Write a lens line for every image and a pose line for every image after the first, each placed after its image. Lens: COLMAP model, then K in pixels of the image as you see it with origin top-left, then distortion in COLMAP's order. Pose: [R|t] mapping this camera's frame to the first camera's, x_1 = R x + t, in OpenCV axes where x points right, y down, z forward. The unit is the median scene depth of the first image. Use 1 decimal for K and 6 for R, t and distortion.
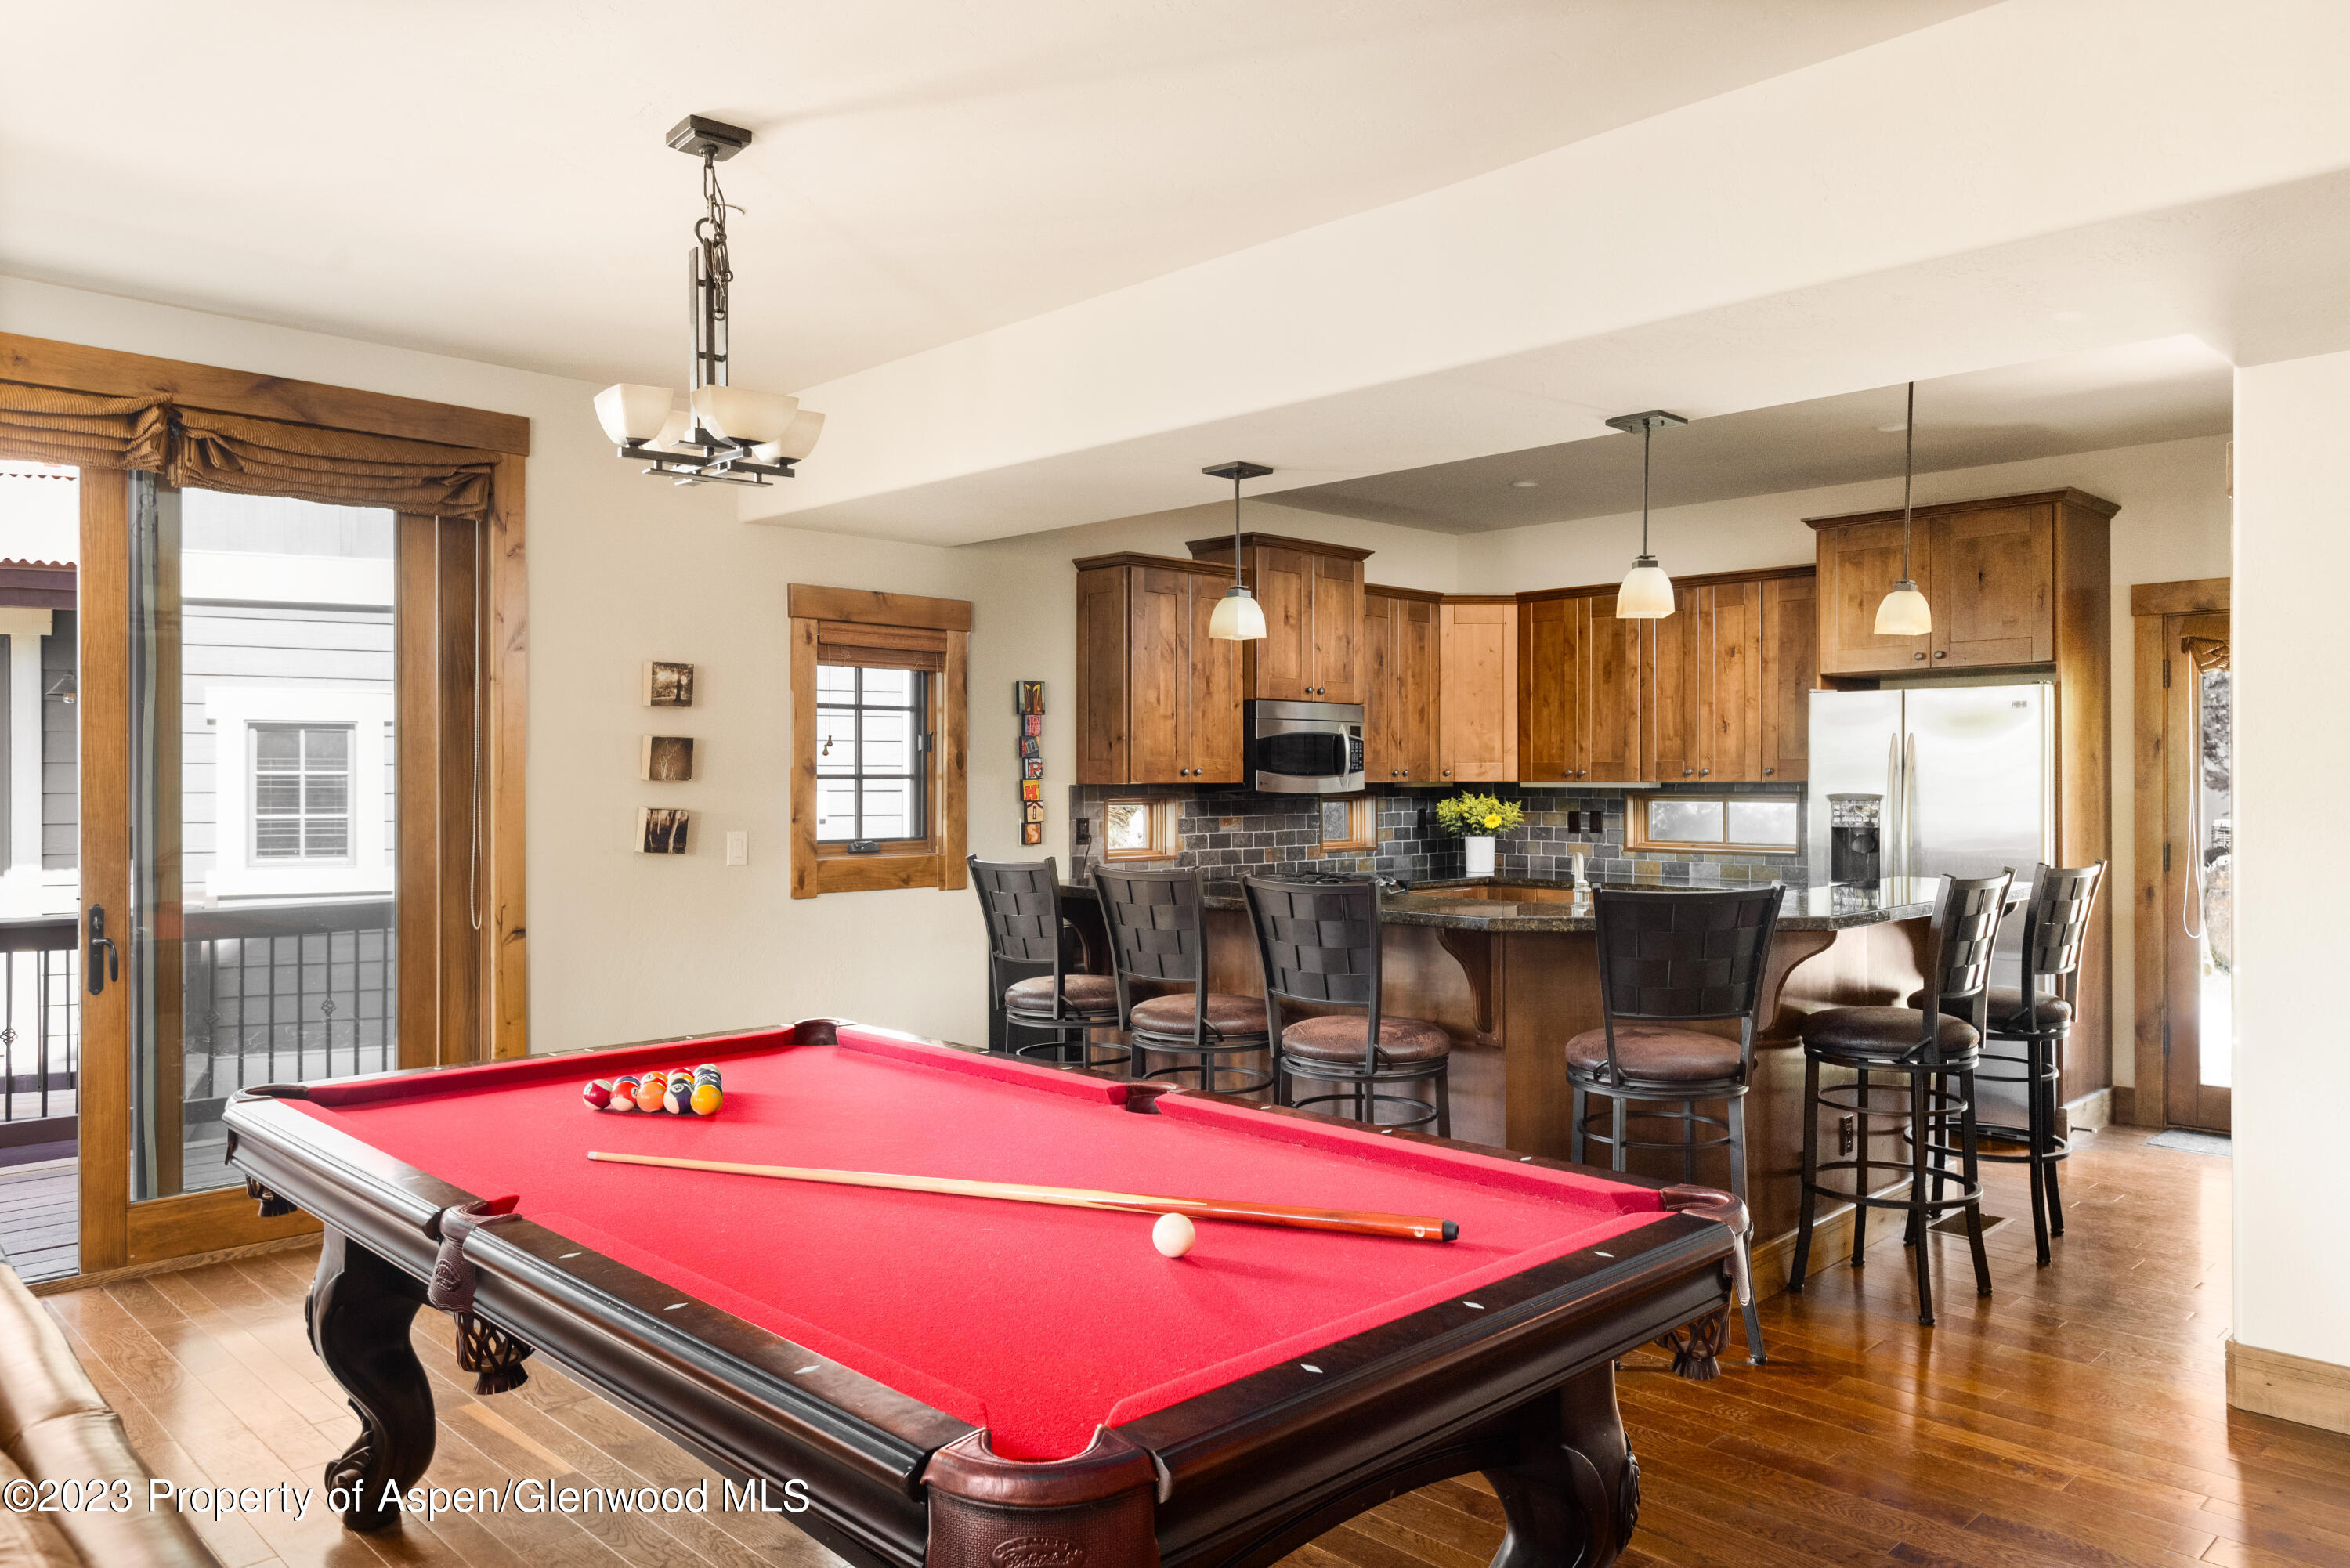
lens RADIAL K [[1616.2, 0, 1175.0], [0, 1616.2, 784.0], [0, 0, 1]] dist [-0.000516, -0.000006]
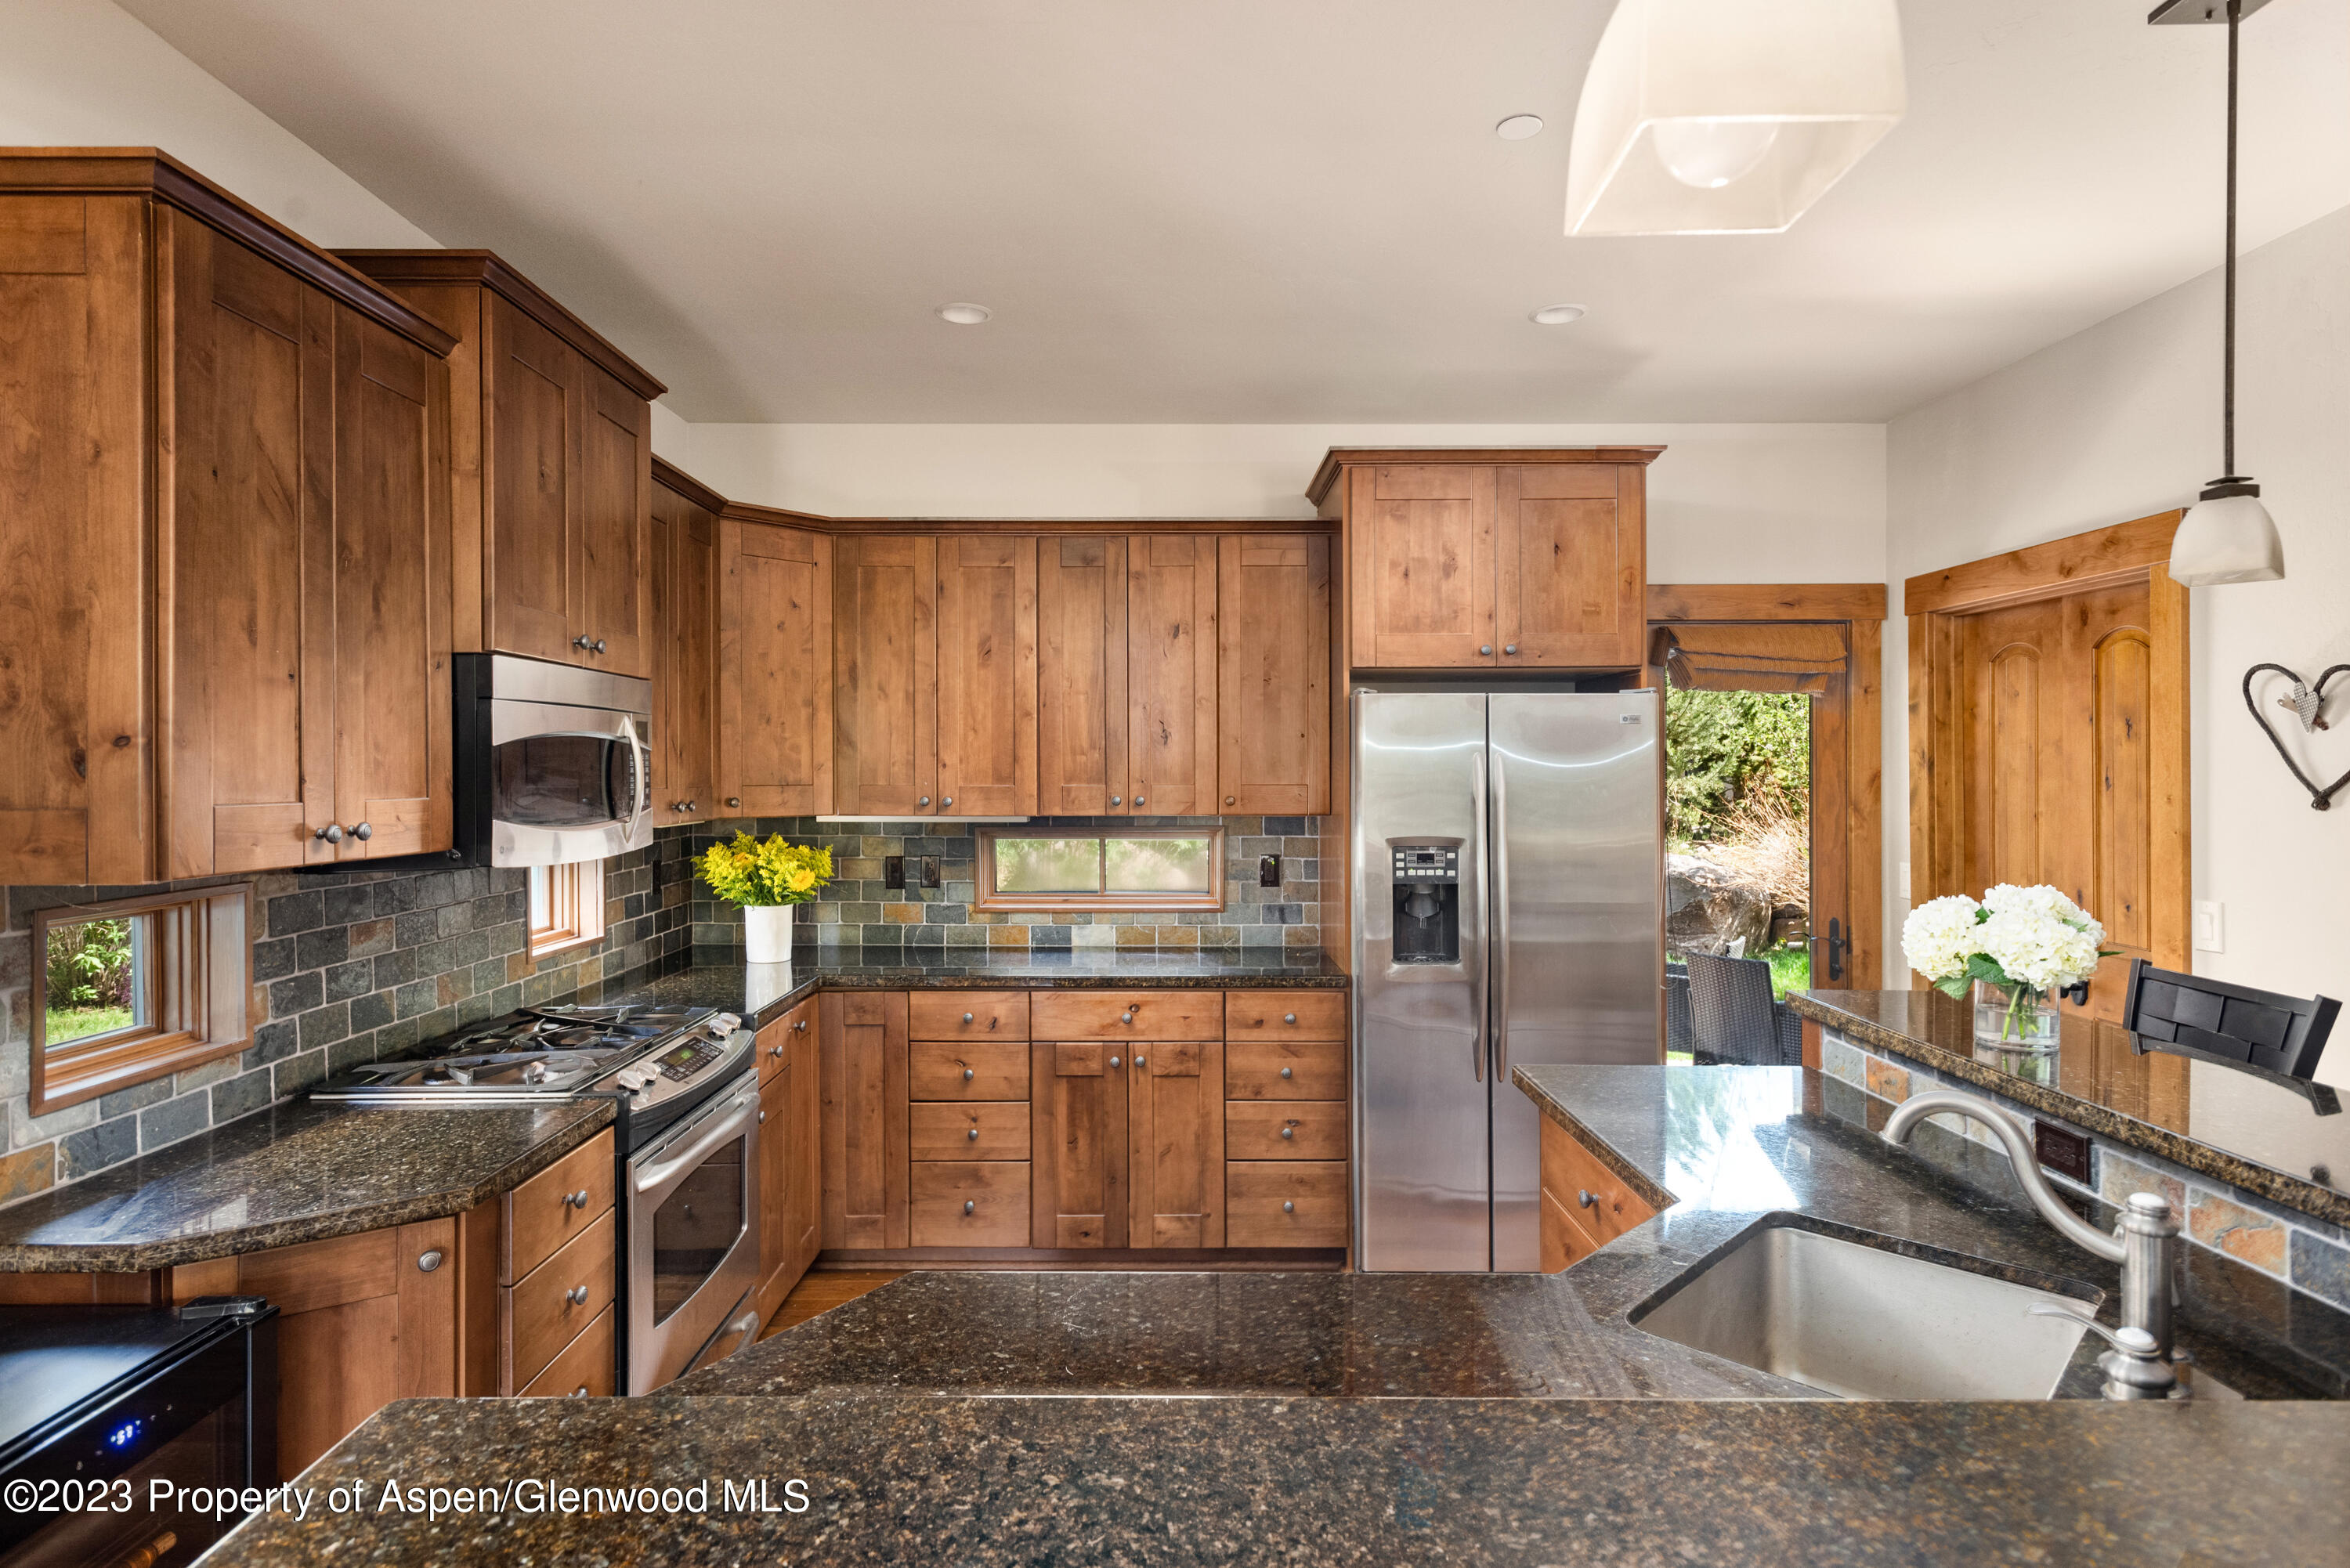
lens RADIAL K [[1331.6, 0, 1175.0], [0, 1331.6, 784.0], [0, 0, 1]] dist [0.000092, 0.000407]
pose [[0.725745, -0.004781, 0.687947, -0.055260], [-0.000373, 0.999973, 0.007343, -0.019513], [-0.687963, -0.005586, 0.725724, 0.577864]]
